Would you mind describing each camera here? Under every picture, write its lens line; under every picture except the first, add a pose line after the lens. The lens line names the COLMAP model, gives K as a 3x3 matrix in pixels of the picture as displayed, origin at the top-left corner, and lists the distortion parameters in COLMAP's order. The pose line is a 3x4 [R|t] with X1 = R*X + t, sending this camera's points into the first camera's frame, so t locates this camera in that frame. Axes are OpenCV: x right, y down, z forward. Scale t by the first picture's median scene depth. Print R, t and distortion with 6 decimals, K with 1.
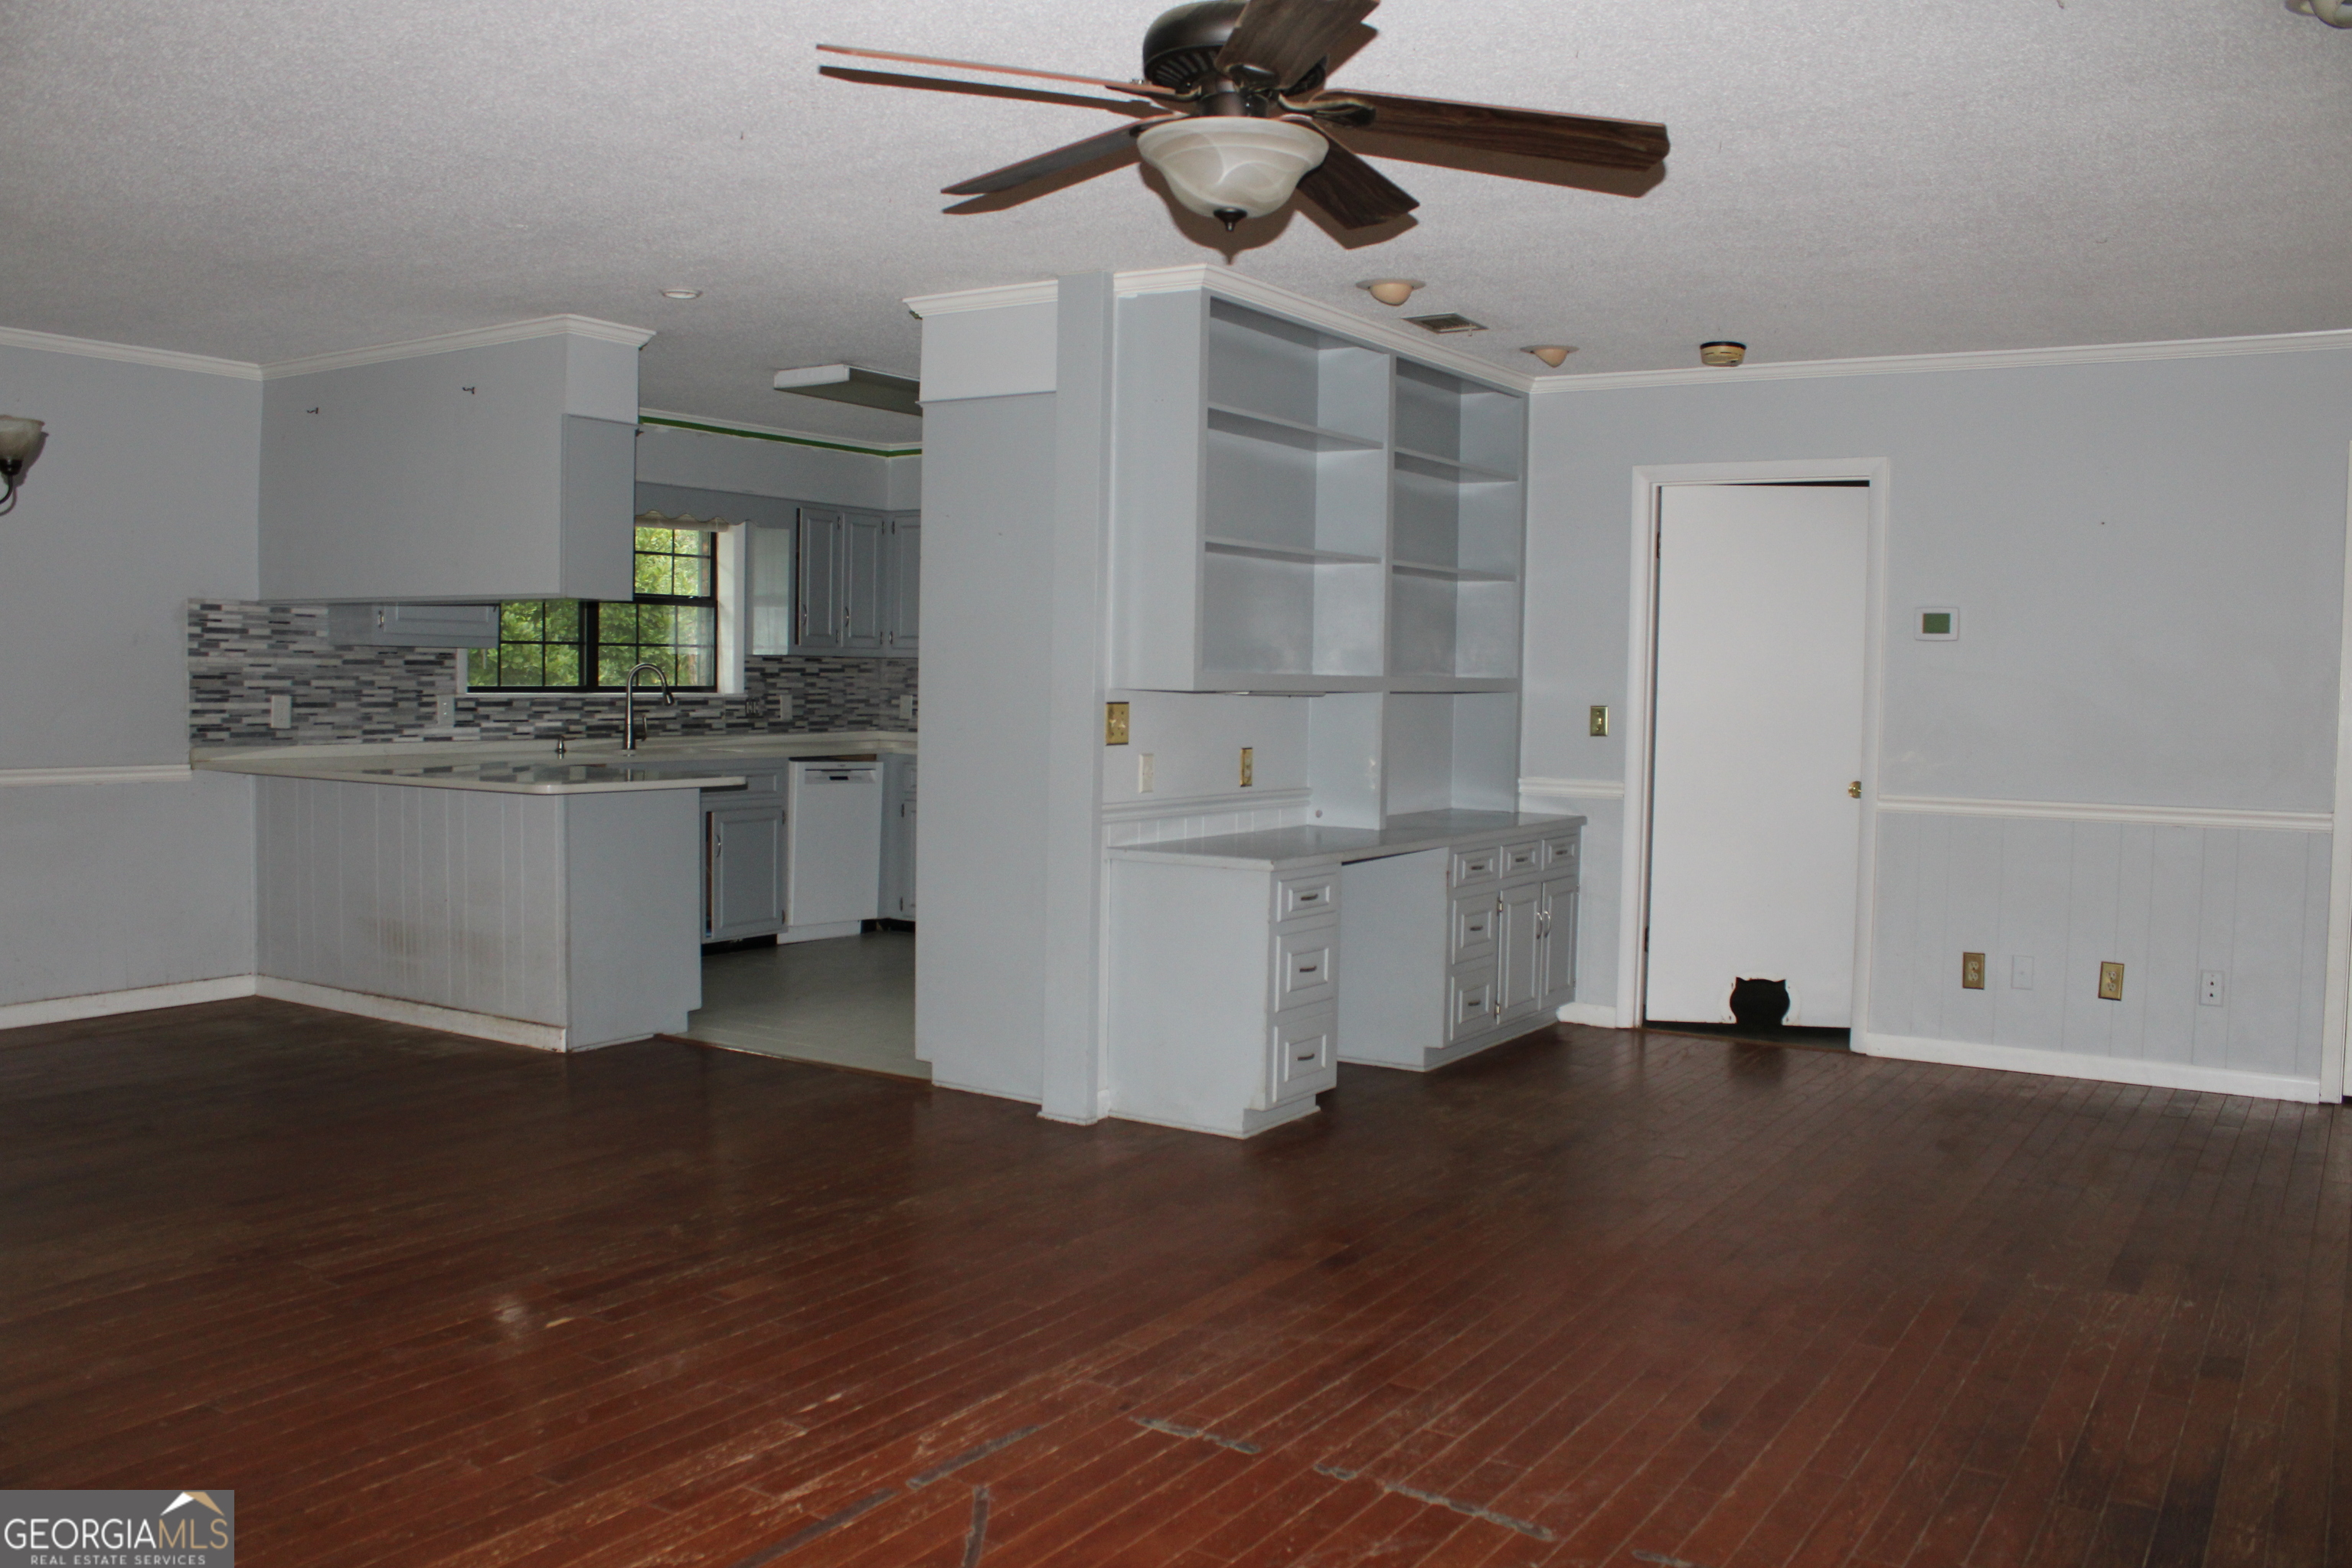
lens RADIAL K [[1943.3, 0, 1170.0], [0, 1943.3, 781.4], [0, 0, 1]] dist [-0.151740, 0.100376]
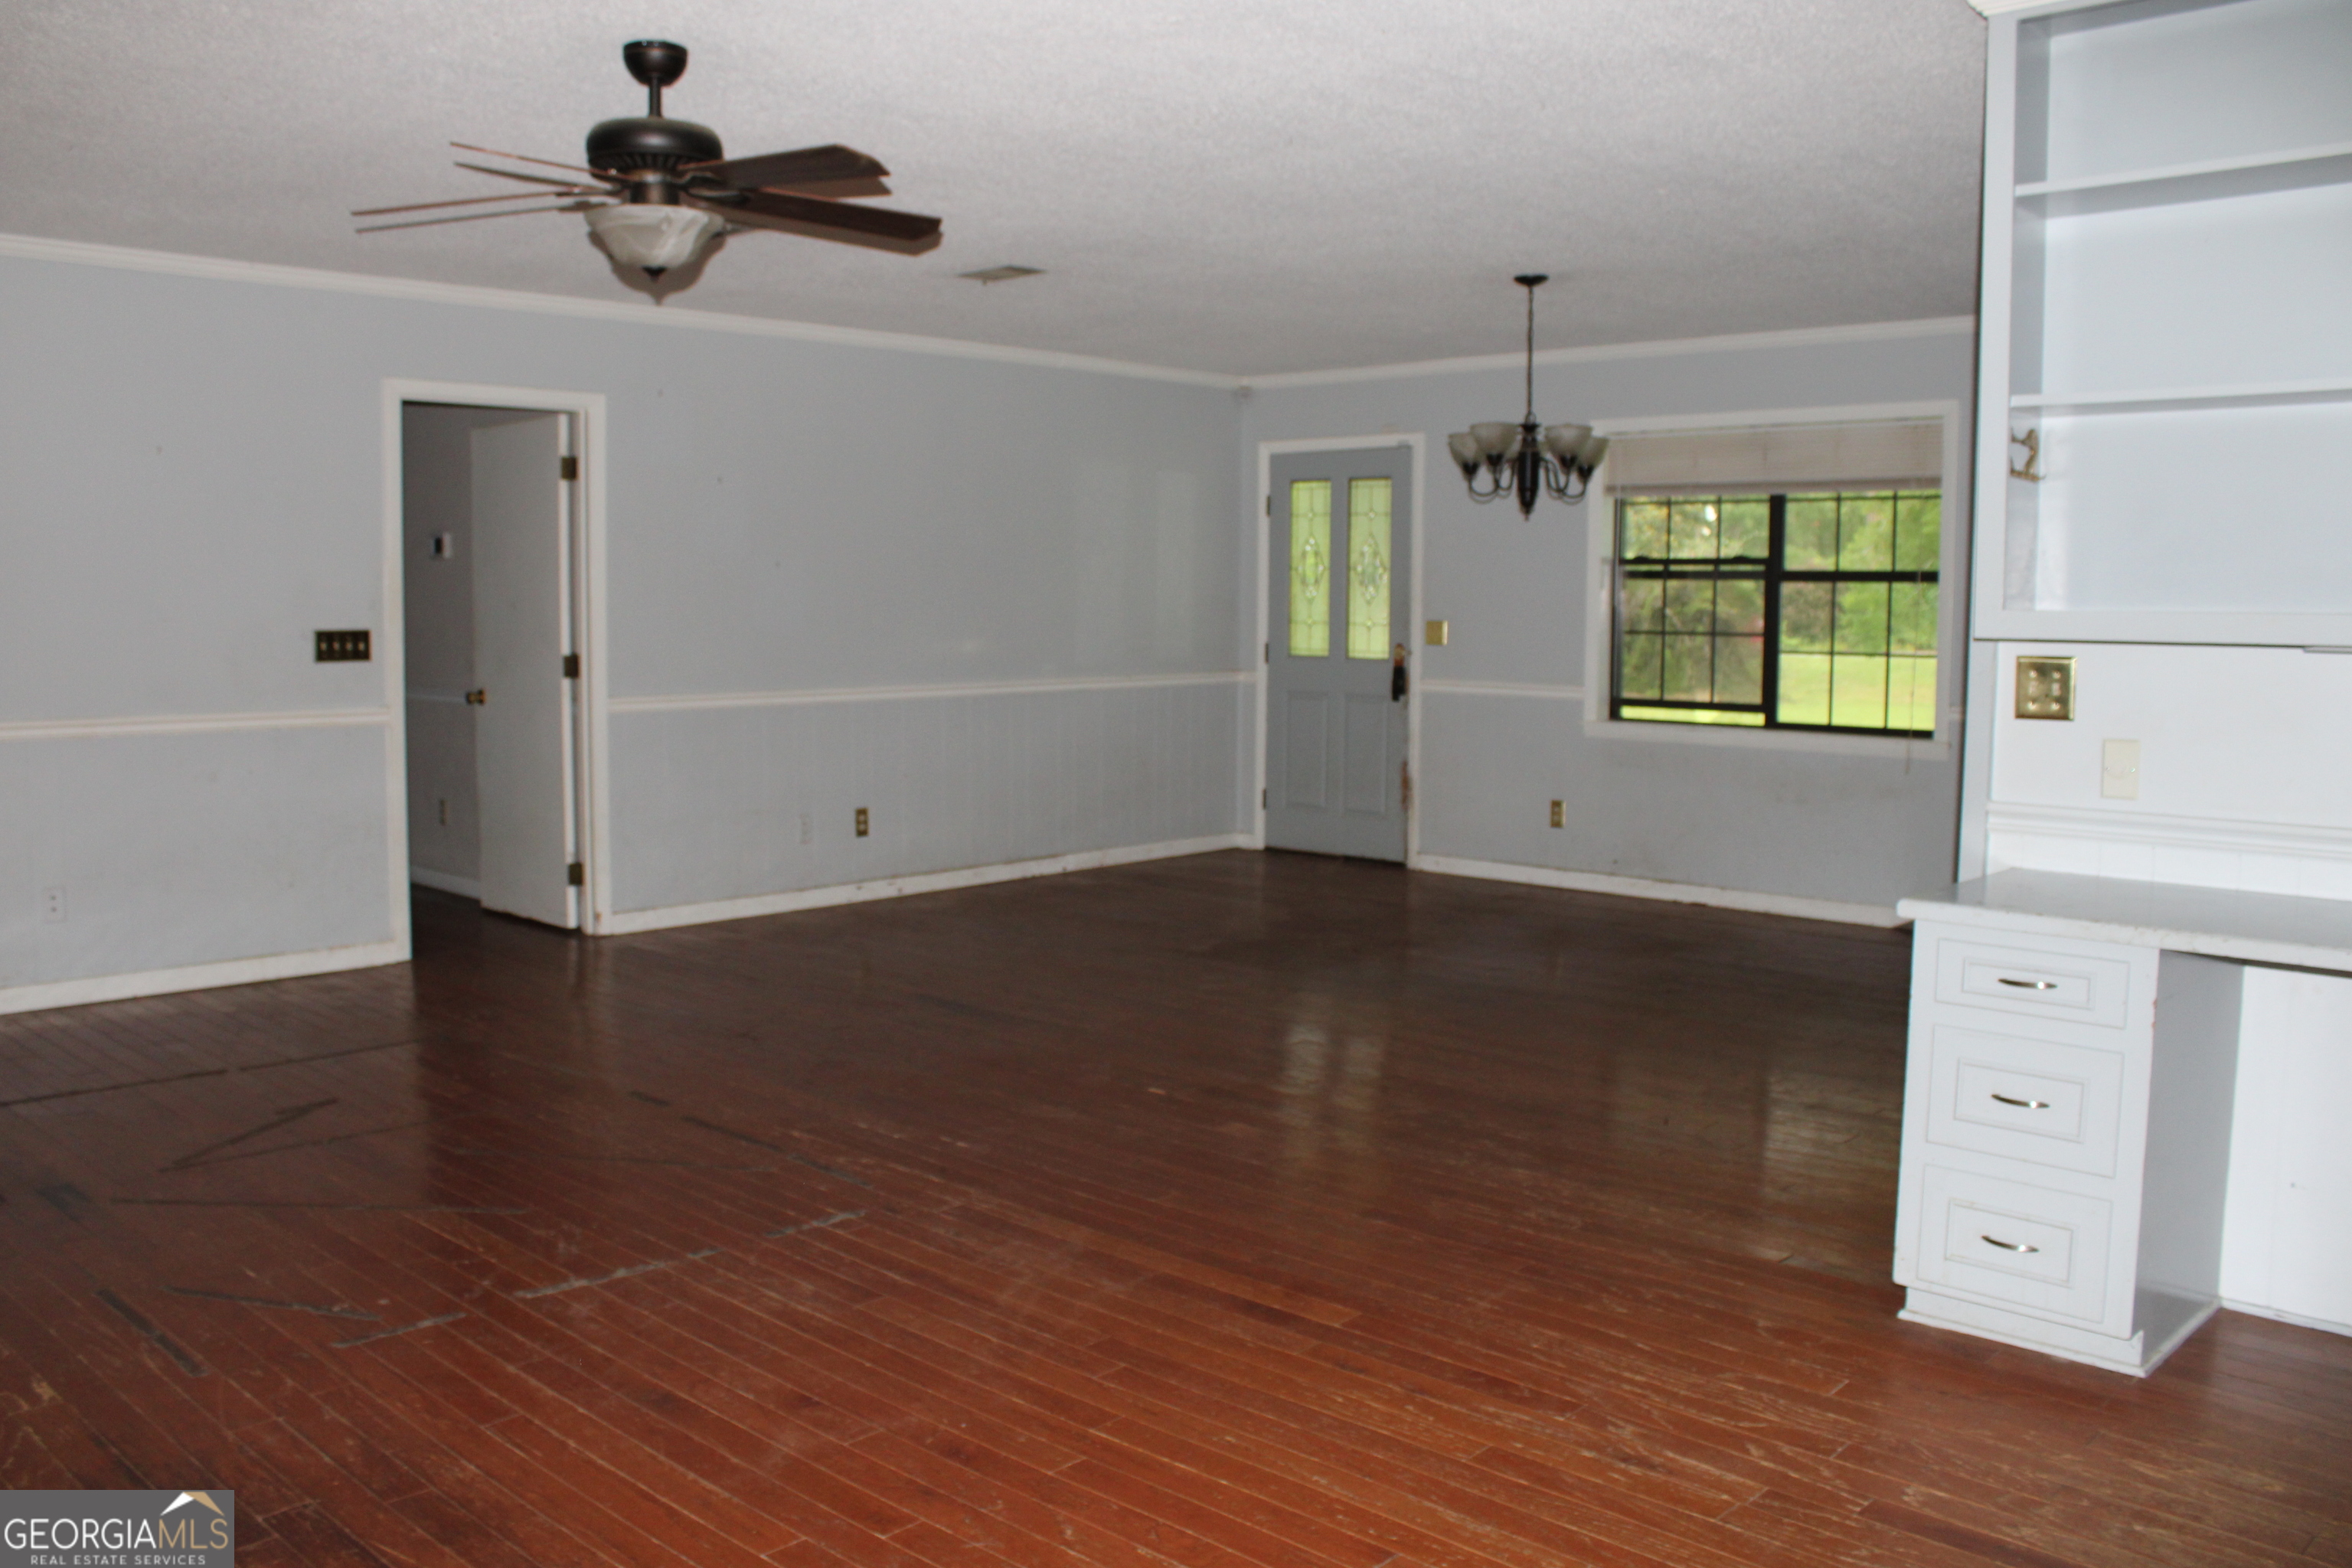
lens RADIAL K [[1943.3, 0, 1175.8], [0, 1943.3, 786.4], [0, 0, 1]] dist [-0.151740, 0.100376]
pose [[-0.181249, 0.077633, -0.980368, 1.076176], [-0.061353, 0.994045, 0.090059, -0.058635], [0.981522, 0.076471, -0.175407, 1.319165]]
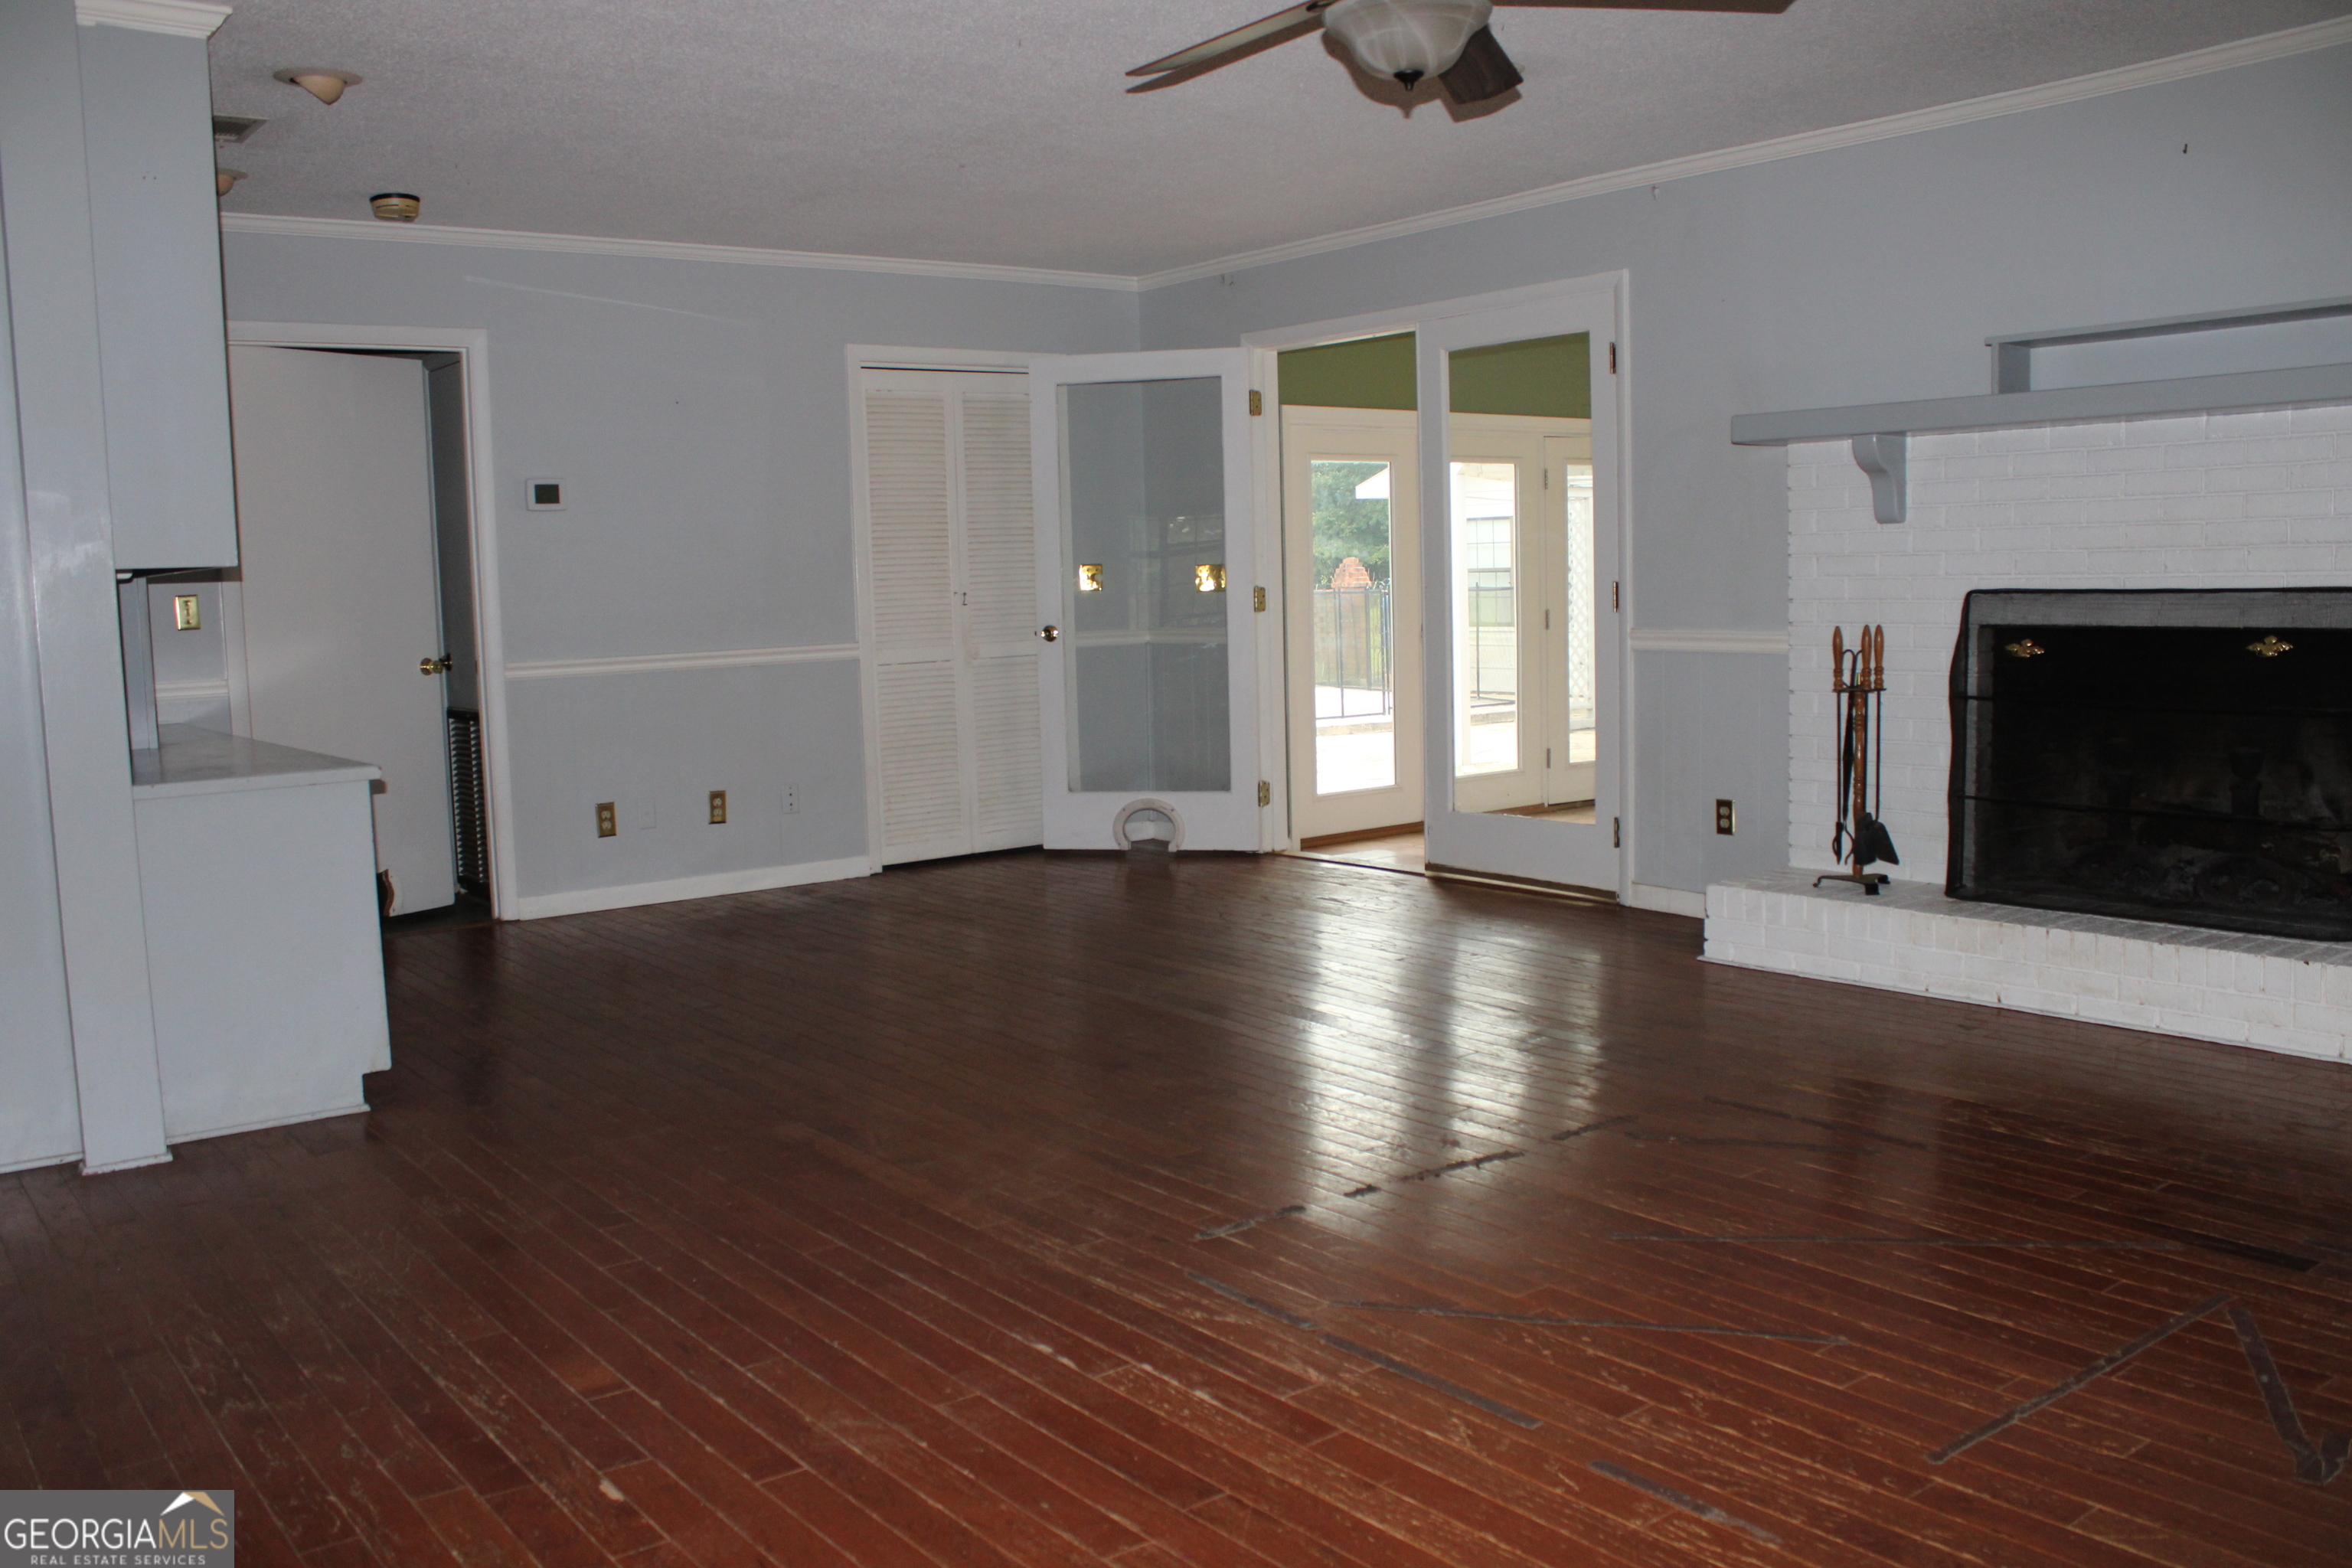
lens RADIAL K [[1943.3, 0, 1162.3], [0, 1943.3, 774.8], [0, 0, 1]] dist [-0.151740, 0.100376]
pose [[0.336378, -0.122286, 0.933754, -0.893286], [0.085105, 0.991423, 0.099180, -0.010886], [-0.937874, 0.046105, 0.343900, 0.620948]]
